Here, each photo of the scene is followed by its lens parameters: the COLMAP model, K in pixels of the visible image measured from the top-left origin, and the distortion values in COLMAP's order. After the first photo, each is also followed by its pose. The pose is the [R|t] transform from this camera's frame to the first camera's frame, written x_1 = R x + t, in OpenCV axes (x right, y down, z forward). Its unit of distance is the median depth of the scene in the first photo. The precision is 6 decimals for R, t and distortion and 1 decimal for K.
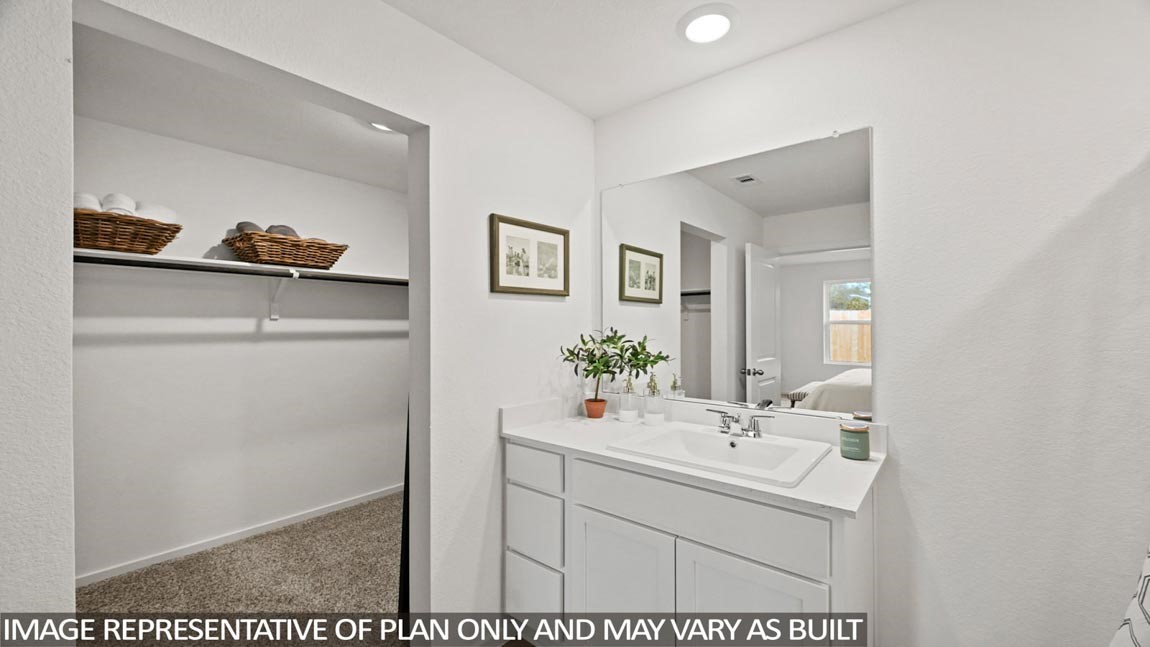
lens RADIAL K [[455.9, 0, 575.4], [0, 455.9, 322.3], [0, 0, 1]] dist [-0.000886, -0.000119]
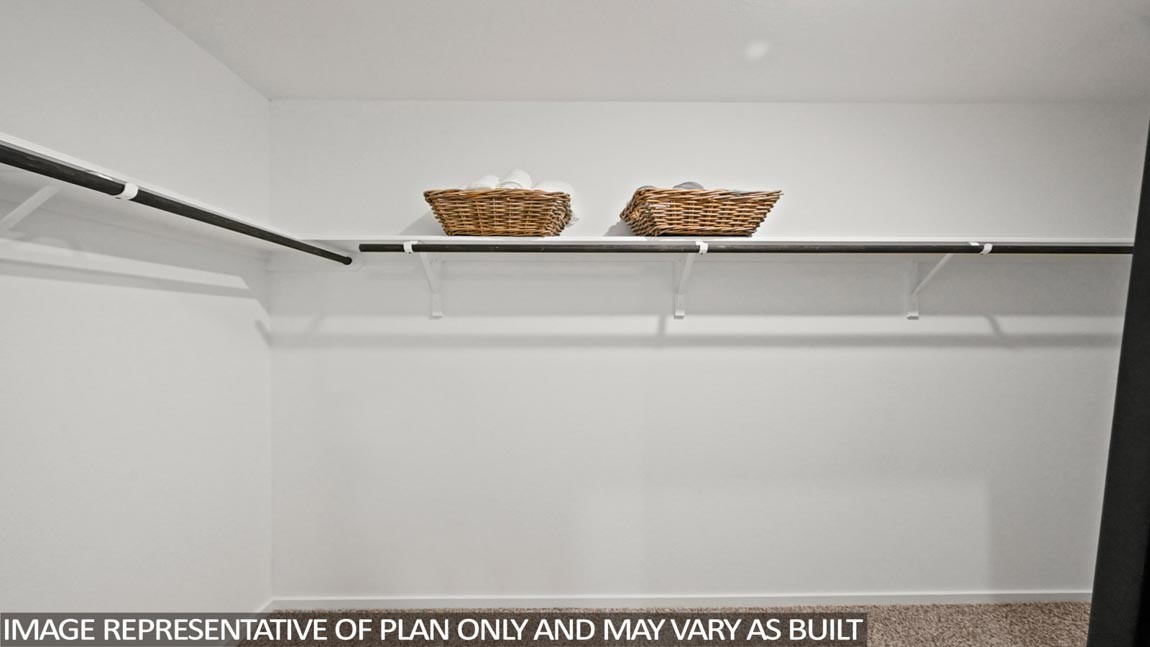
lens RADIAL K [[455.9, 0, 573.8], [0, 455.9, 322.1], [0, 0, 1]] dist [-0.000886, -0.000119]
pose [[0.661774, -0.001803, -0.749701, -0.250177], [0.004066, 0.999991, 0.001184, 0.000147], [0.749692, -0.003832, 0.661776, 0.432859]]
